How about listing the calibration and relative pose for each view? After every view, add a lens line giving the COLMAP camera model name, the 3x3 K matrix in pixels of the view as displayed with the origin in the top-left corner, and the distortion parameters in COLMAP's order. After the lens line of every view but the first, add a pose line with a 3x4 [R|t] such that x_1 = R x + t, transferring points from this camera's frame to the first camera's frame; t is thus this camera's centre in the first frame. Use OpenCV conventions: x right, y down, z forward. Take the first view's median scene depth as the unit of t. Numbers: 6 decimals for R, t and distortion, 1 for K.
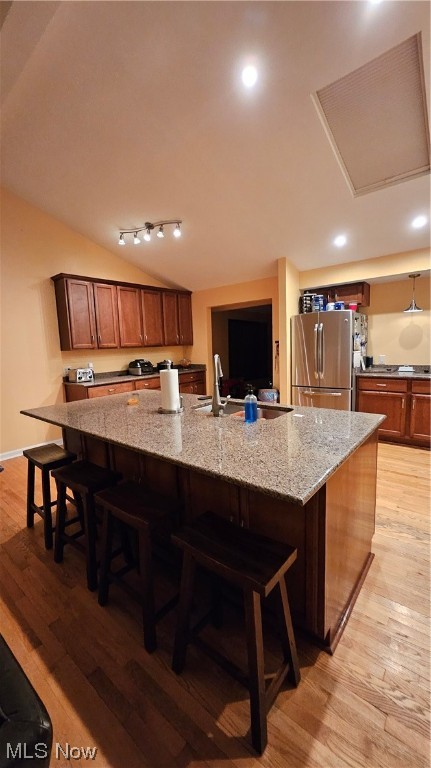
lens RADIAL K [[303.3, 0, 218.0], [0, 303.3, 383.0], [0, 0, 1]] dist [-0.001821, -0.000209]
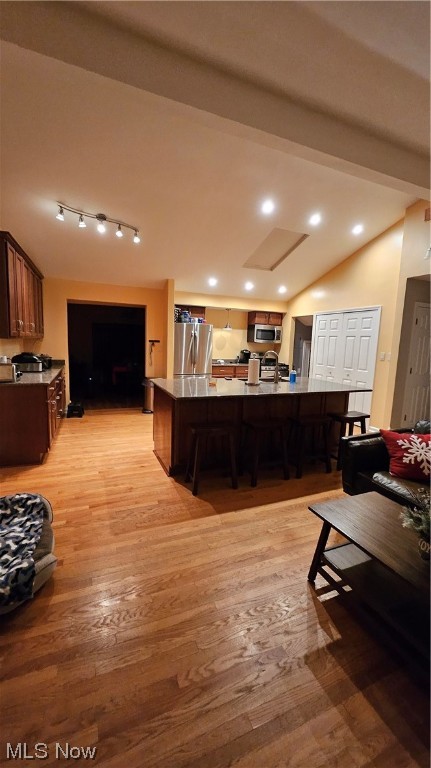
lens RADIAL K [[303.3, 0, 216.0], [0, 303.3, 383.8], [0, 0, 1]] dist [-0.001821, -0.000209]
pose [[0.468382, -0.067542, 0.880940, -0.893623], [0.064842, 0.997013, 0.041966, 0.004973], [-0.881143, 0.037465, 0.471363, 0.210303]]
